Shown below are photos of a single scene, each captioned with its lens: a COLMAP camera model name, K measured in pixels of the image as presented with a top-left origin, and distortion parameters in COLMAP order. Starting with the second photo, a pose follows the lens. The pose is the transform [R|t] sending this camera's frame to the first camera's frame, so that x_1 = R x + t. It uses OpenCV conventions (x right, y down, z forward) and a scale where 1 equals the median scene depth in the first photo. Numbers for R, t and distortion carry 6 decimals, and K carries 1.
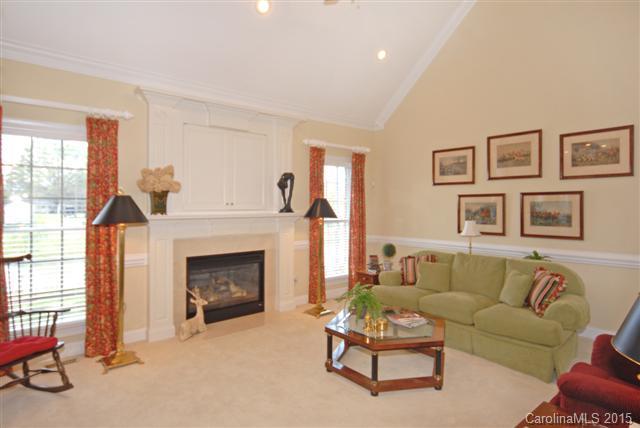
lens RADIAL K [[375.7, 0, 320.0], [0, 375.7, 214.0], [0, 0, 1]] dist [-0.003450, 0.000269]
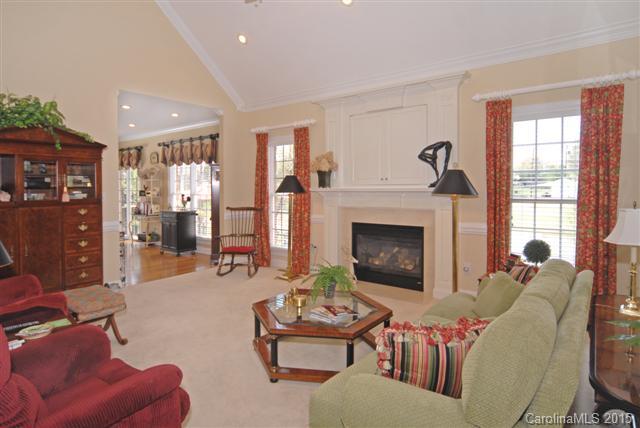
lens RADIAL K [[356.4, 0, 319.4], [0, 356.4, 193.5], [0, 0, 1]] dist [0.001332, 0.000296]
pose [[0.193763, 0.025983, -0.980704, 0.697994], [-0.008938, 0.999654, 0.024719, -0.008004], [0.981008, 0.003976, 0.193928, 0.584485]]
